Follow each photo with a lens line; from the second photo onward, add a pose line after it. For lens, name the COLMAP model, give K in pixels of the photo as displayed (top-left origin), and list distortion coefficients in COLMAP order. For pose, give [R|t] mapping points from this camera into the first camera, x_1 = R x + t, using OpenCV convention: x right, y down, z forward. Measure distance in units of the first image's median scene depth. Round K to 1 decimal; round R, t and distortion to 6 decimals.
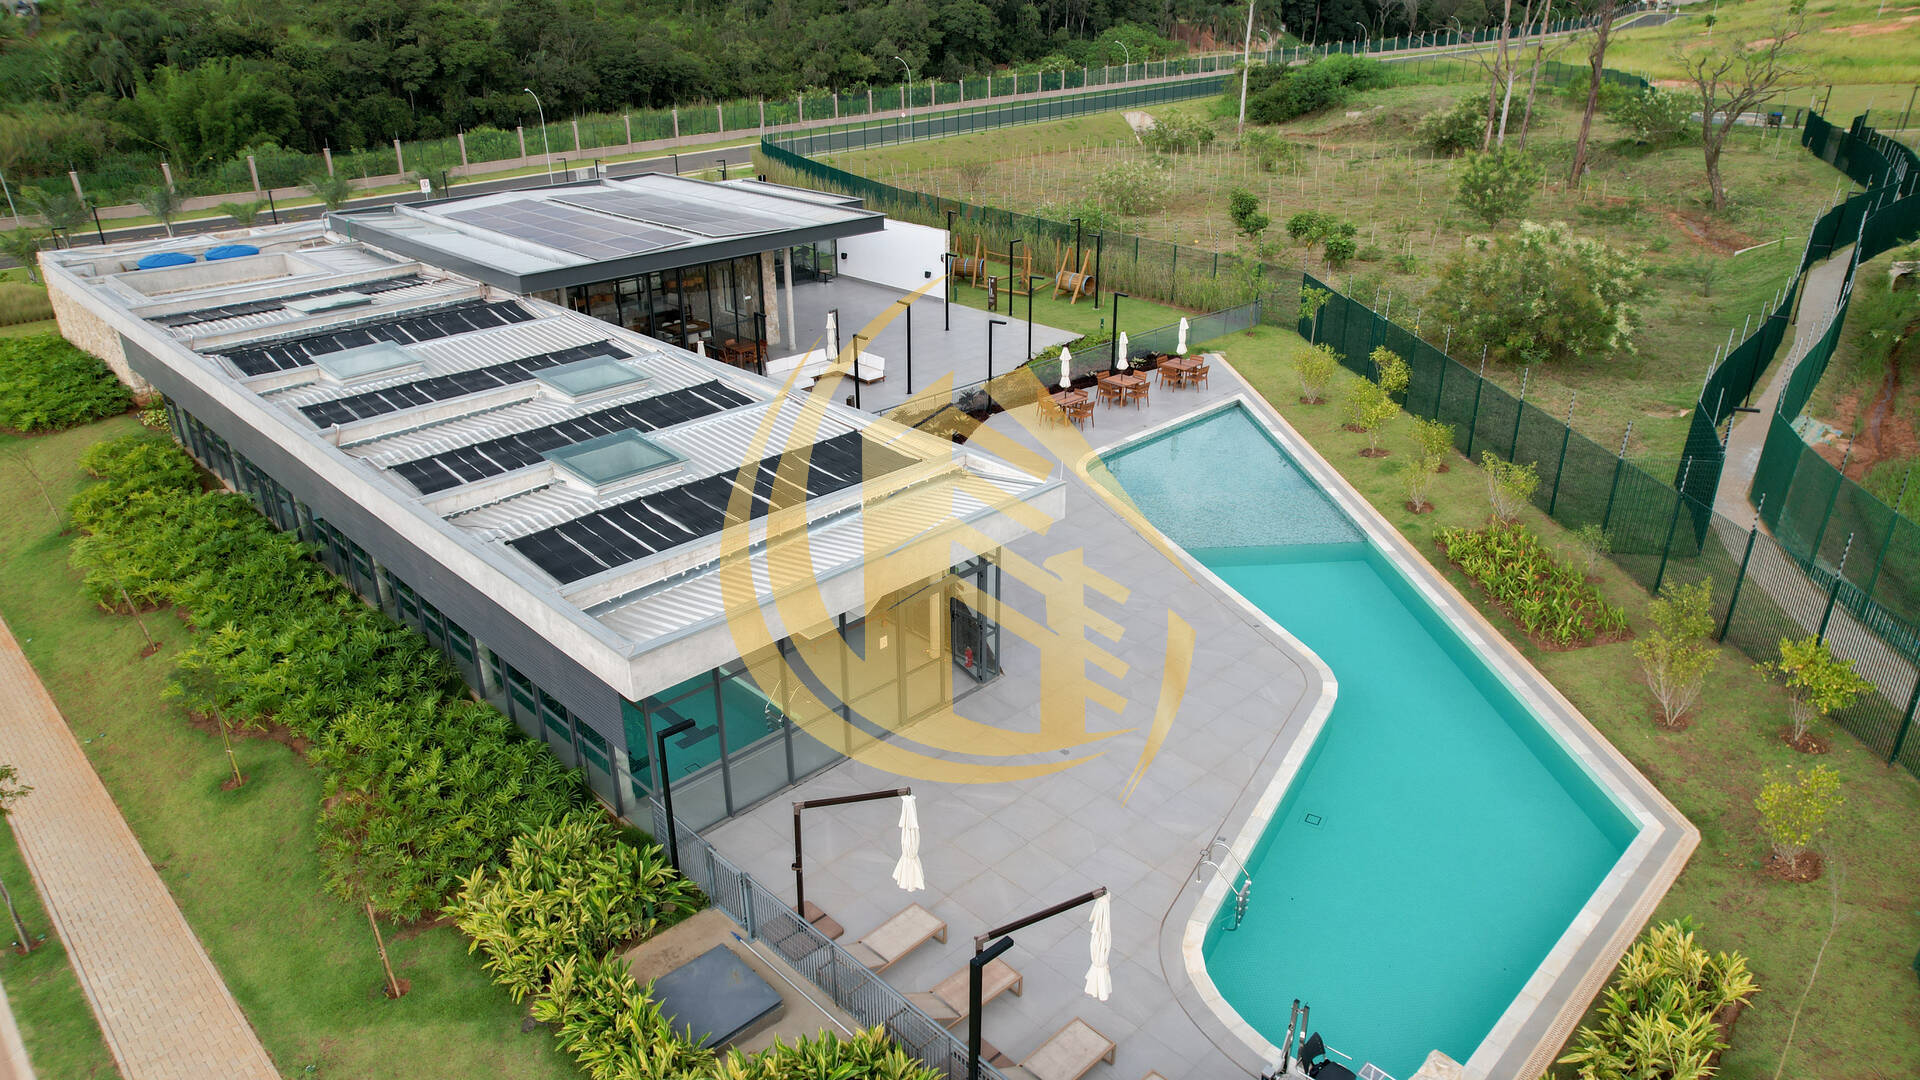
lens RADIAL K [[1227.7, 0, 997.5], [0, 1227.7, 547.6], [0, 0, 1]] dist [-0.083227, 0.072322]
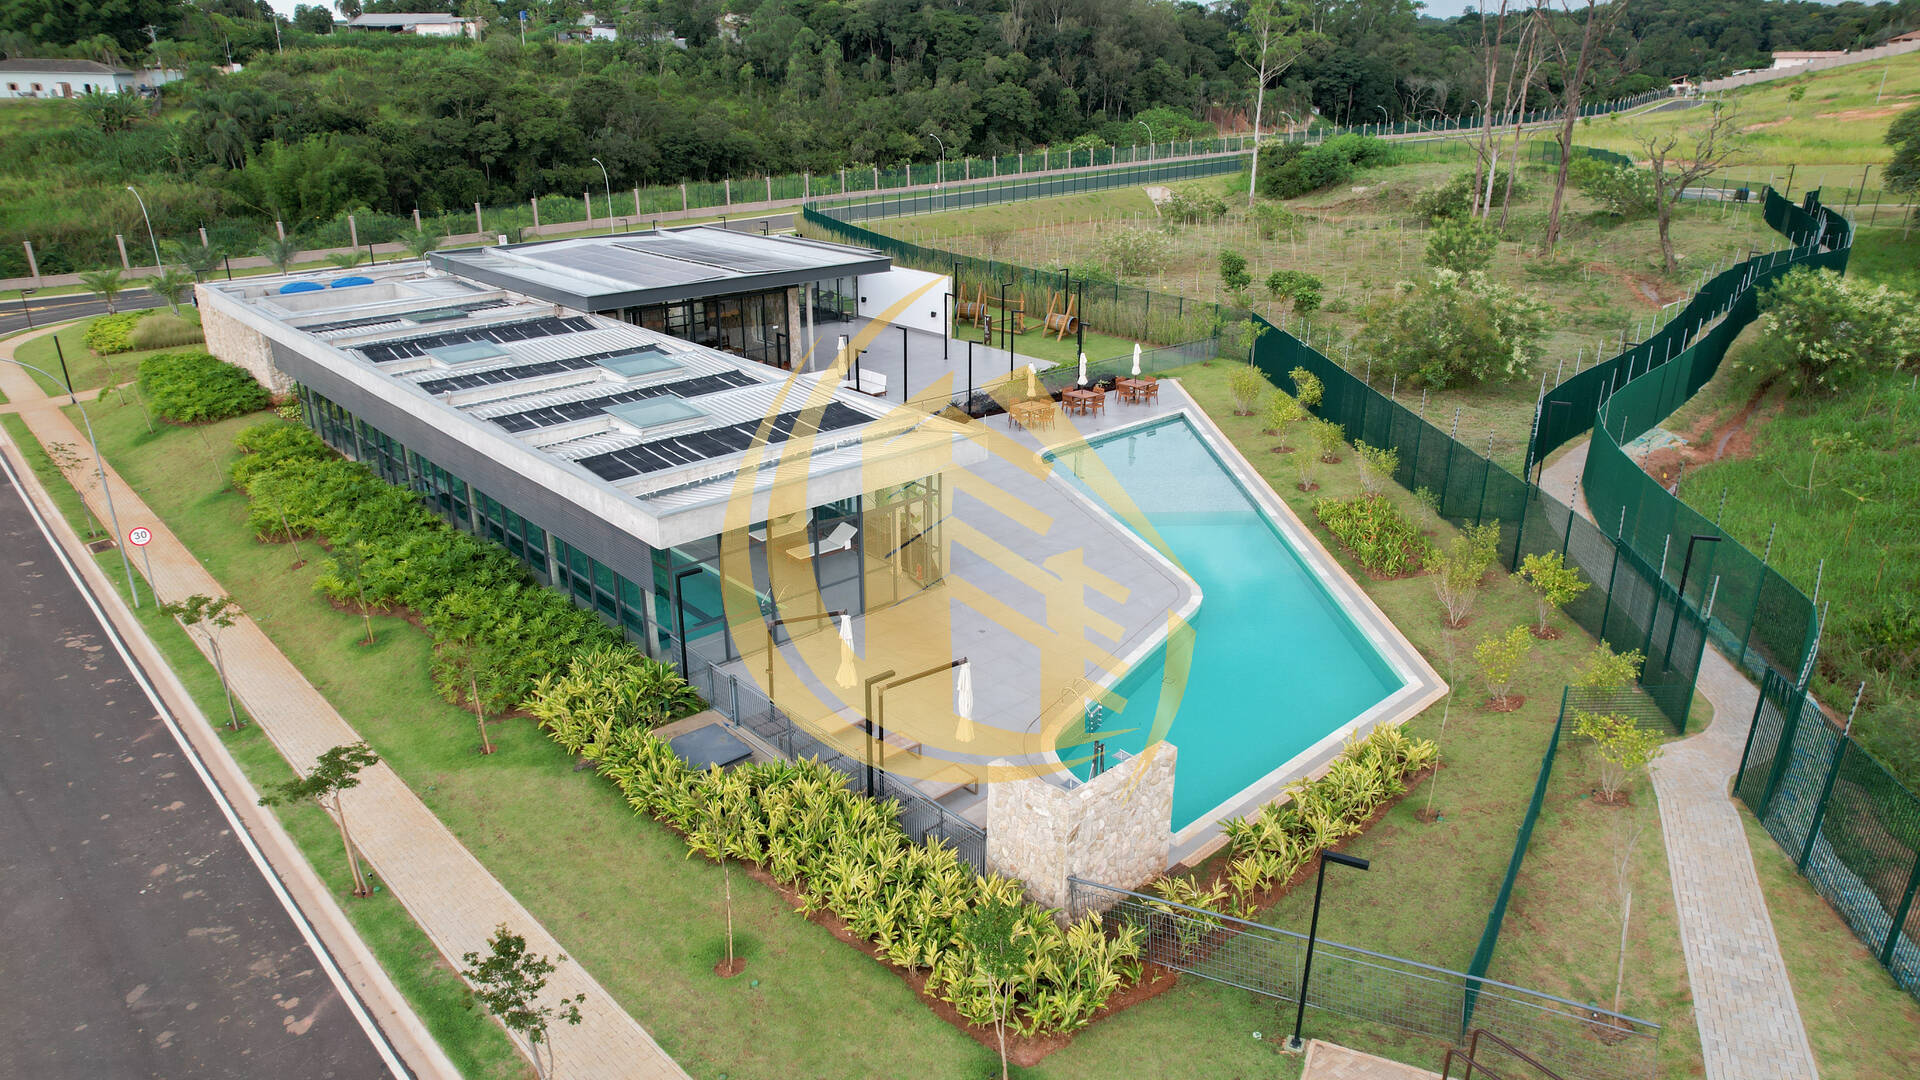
lens RADIAL K [[1227.7, 0, 996.0], [0, 1227.7, 560.2], [0, 0, 1]] dist [-0.083227, 0.072322]
pose [[0.999106, 0.018205, -0.038167, 0.061152], [-0.020141, 0.998498, -0.050950, 0.080503], [0.037182, 0.051673, 0.997972, -0.169275]]
